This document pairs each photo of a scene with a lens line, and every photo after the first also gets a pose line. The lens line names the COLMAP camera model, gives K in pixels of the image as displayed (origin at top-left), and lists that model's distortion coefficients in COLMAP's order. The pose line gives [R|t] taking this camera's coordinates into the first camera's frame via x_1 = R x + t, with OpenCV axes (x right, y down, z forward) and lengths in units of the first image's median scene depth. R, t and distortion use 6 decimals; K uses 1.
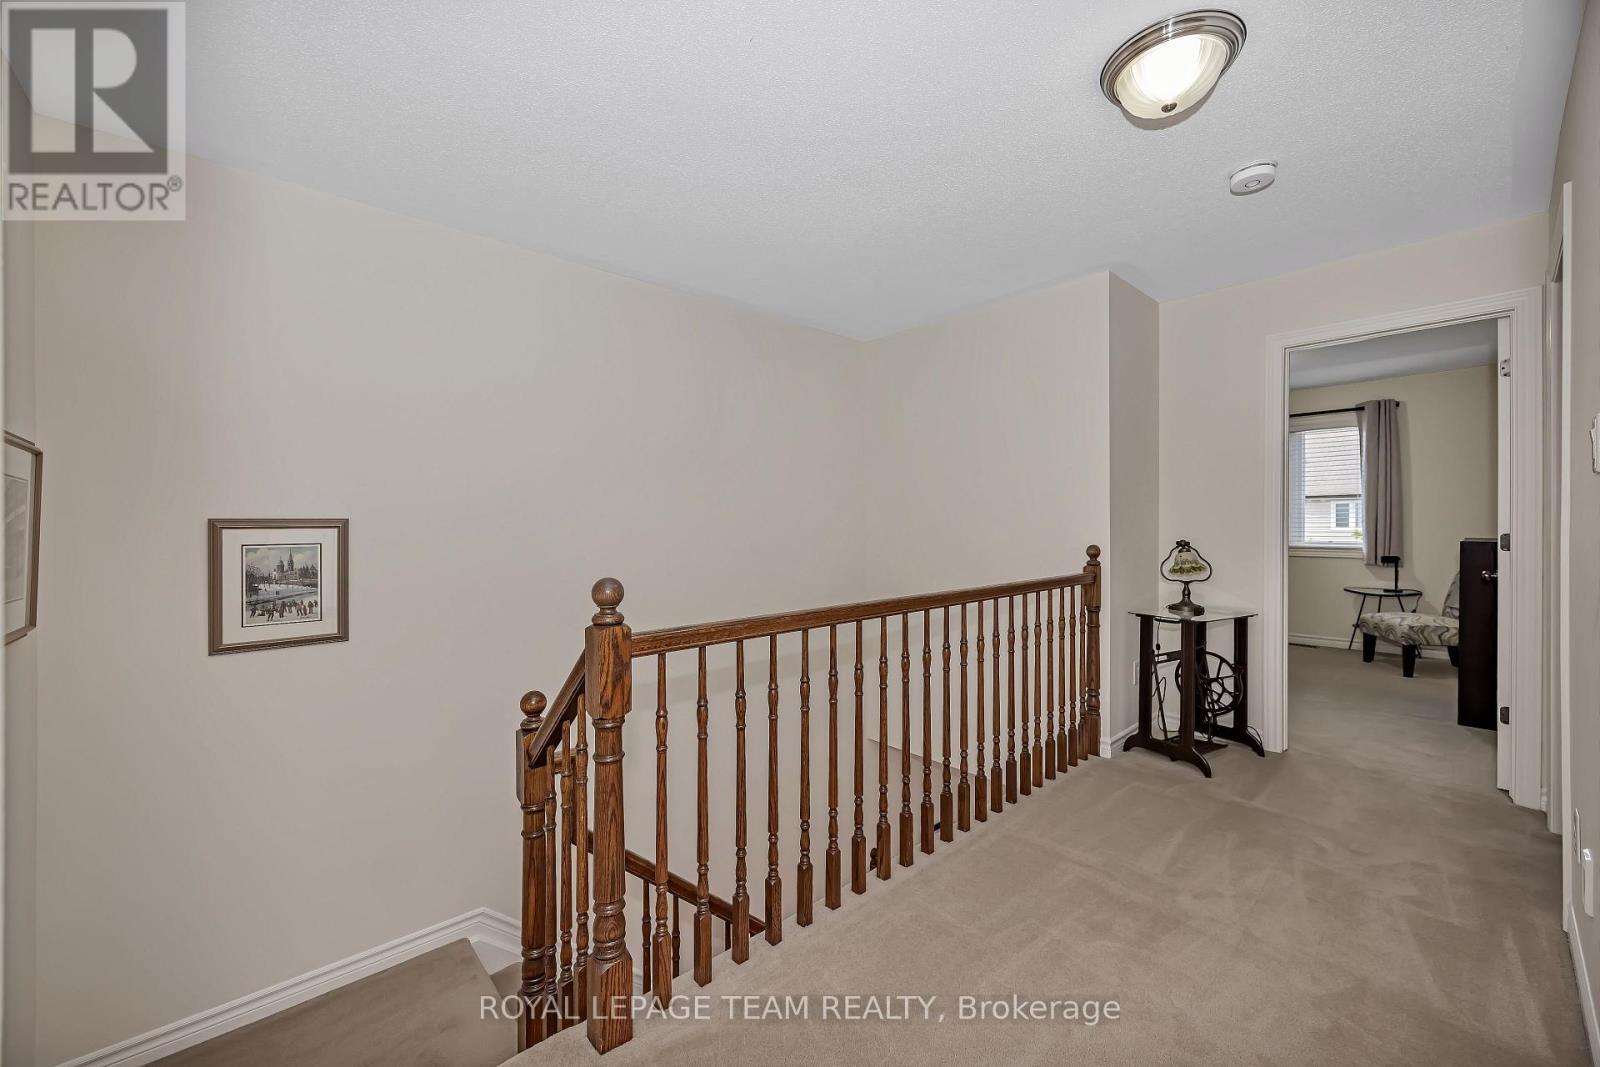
lens RADIAL K [[636.5, 0, 797.9], [0, 636.5, 524.7], [0, 0, 1]] dist [0.004247, -0.000080]
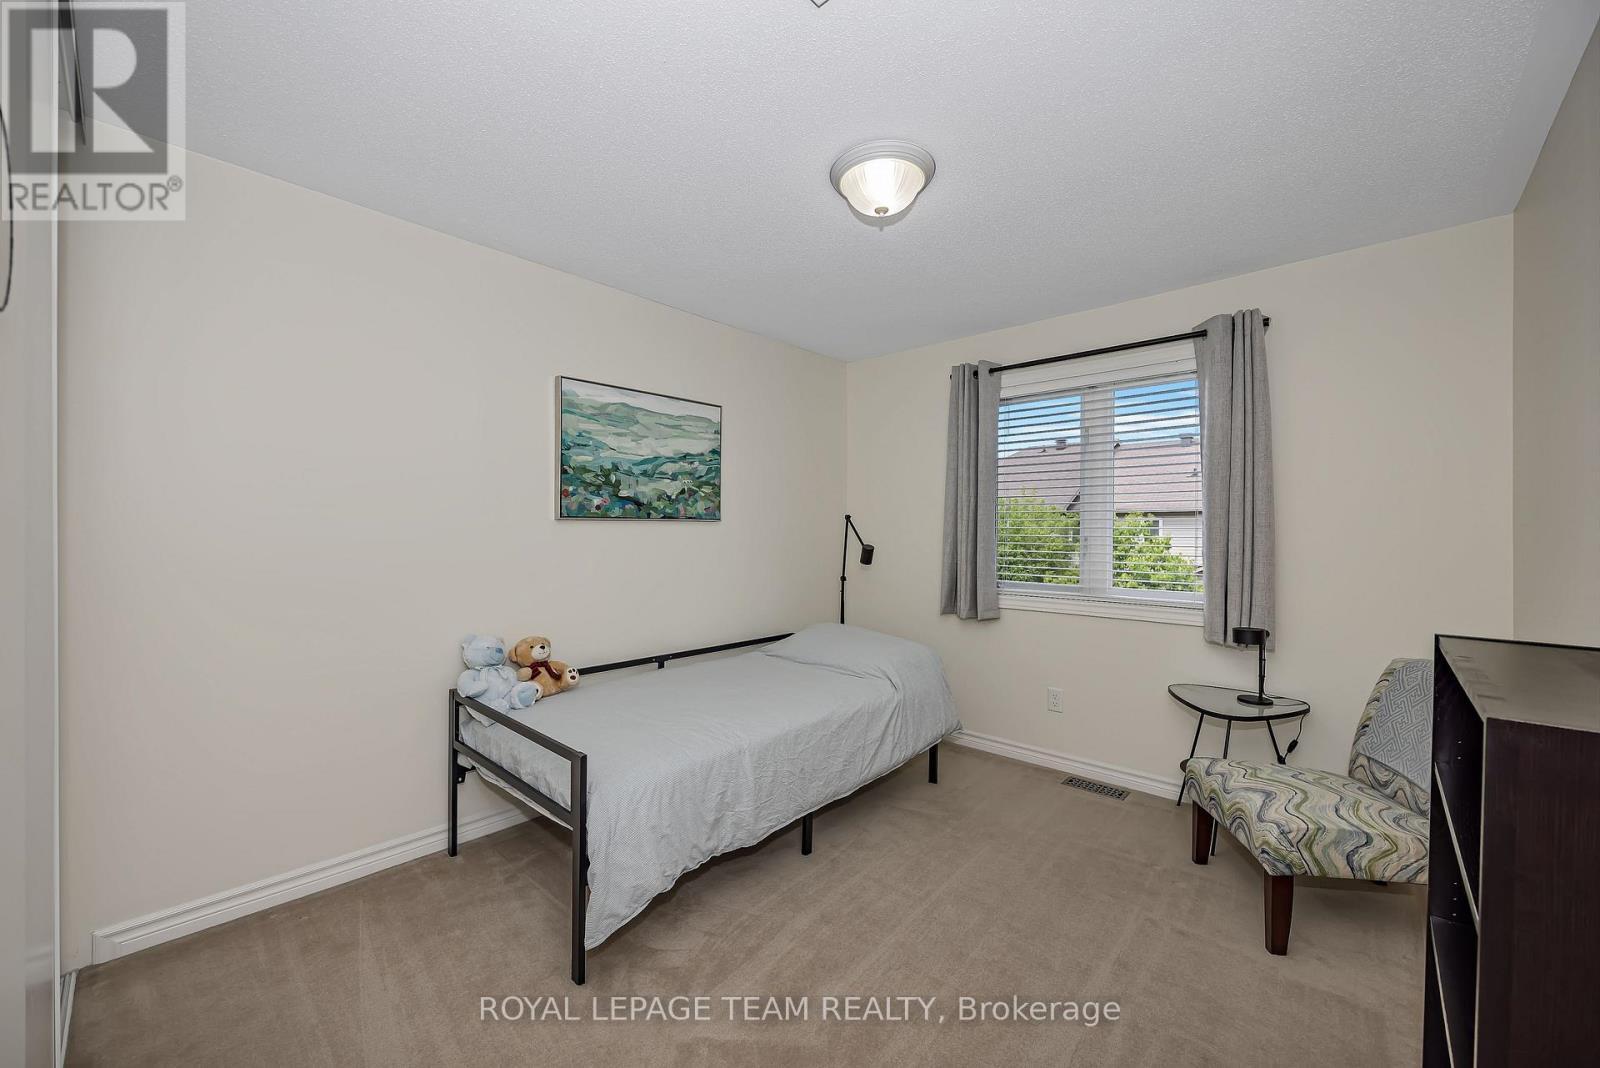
lens RADIAL K [[636.5, 0, 801.6], [0, 636.5, 538.0], [0, 0, 1]] dist [0.004247, -0.000080]
pose [[0.994606, 0.005897, 0.103553, 0.534501], [-0.006038, 0.999981, 0.001047, -0.018461], [-0.103545, -0.001667, 0.994623, 0.549407]]
